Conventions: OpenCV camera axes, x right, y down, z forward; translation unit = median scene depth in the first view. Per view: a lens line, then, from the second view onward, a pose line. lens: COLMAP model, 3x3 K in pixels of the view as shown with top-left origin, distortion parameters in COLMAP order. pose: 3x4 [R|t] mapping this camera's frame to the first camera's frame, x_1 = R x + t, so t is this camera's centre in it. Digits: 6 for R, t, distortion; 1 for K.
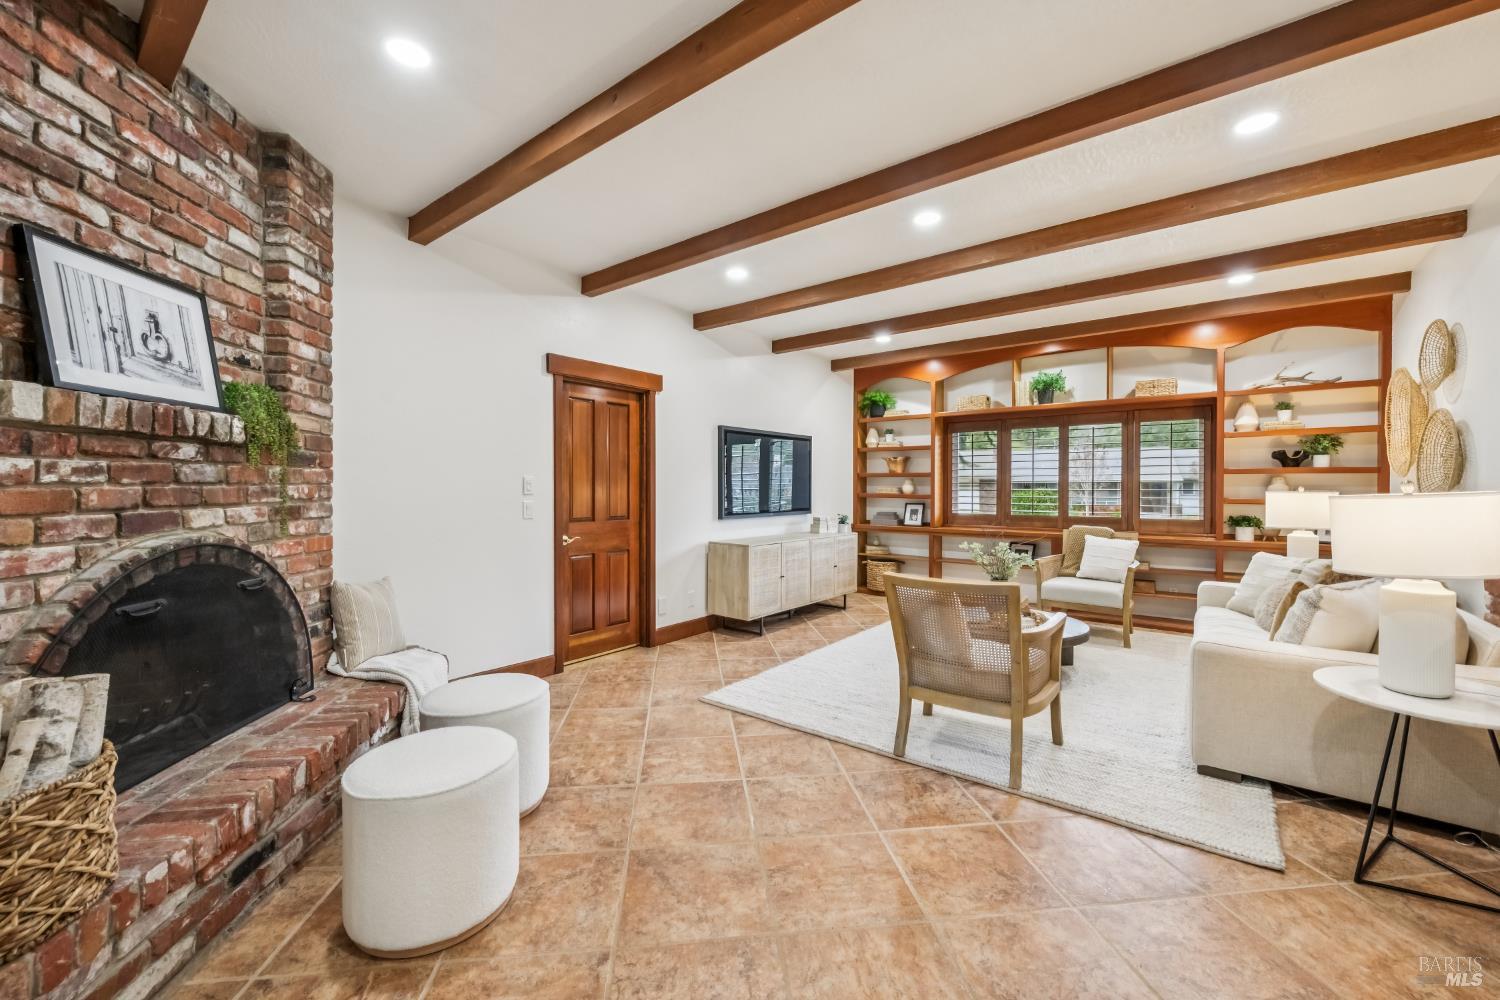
lens RADIAL K [[597.9, 0, 745.0], [0, 597.9, 495.0], [0, 0, 1]] dist [-0.004349, 0.001632]
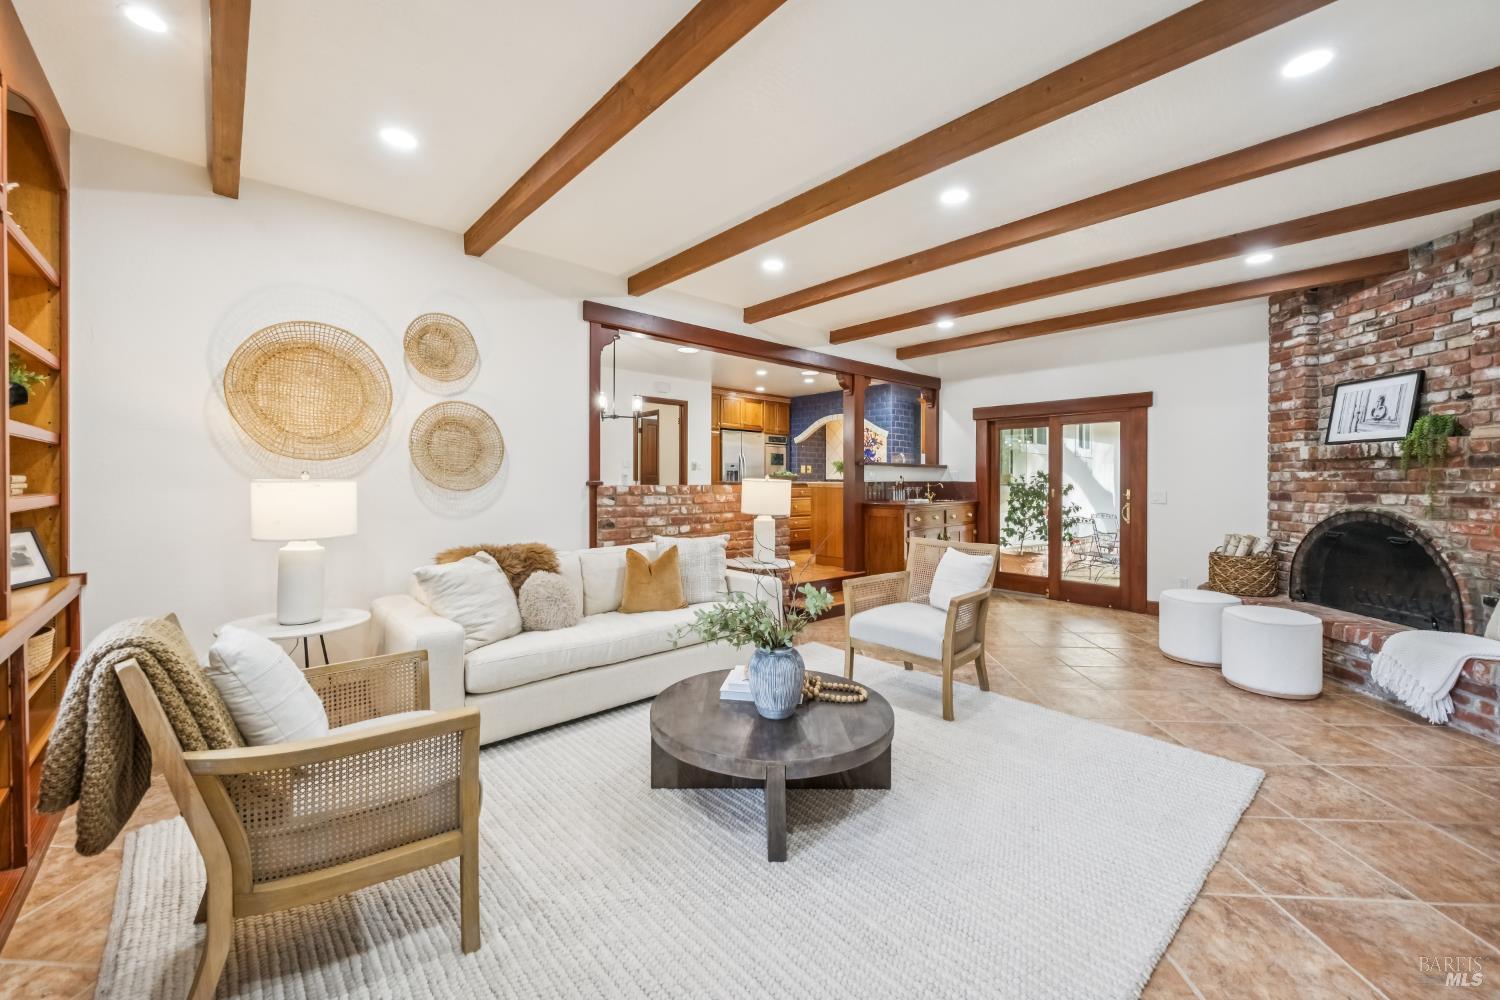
lens RADIAL K [[597.9, 0, 758.9], [0, 597.9, 492.4], [0, 0, 1]] dist [-0.004349, 0.001632]
pose [[-0.988676, 0.002491, 0.150048, 0.771204], [0.008019, 0.999311, 0.036248, -0.067235], [-0.149854, 0.037041, -0.988014, 3.233718]]
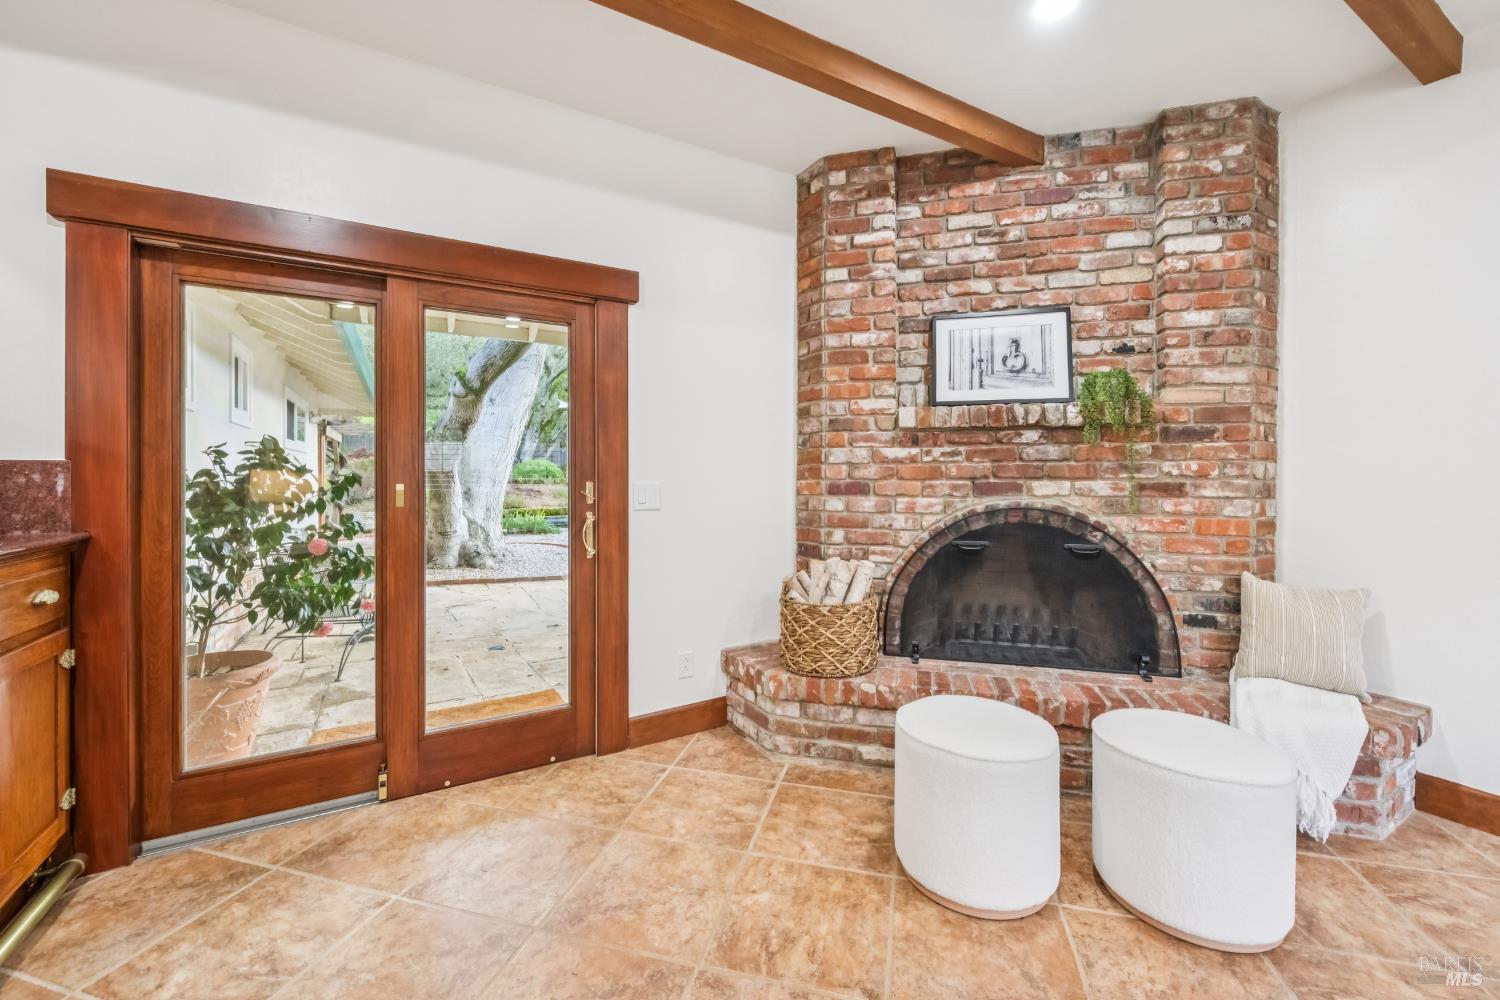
lens RADIAL K [[597.9, 0, 757.4], [0, 597.9, 472.8], [0, 0, 1]] dist [-0.004349, 0.001632]
pose [[-0.354809, 0.003244, -0.934933, 0.510095], [-0.013103, 0.999879, 0.008442, 0.003573], [0.934847, 0.015246, -0.354724, 0.910728]]
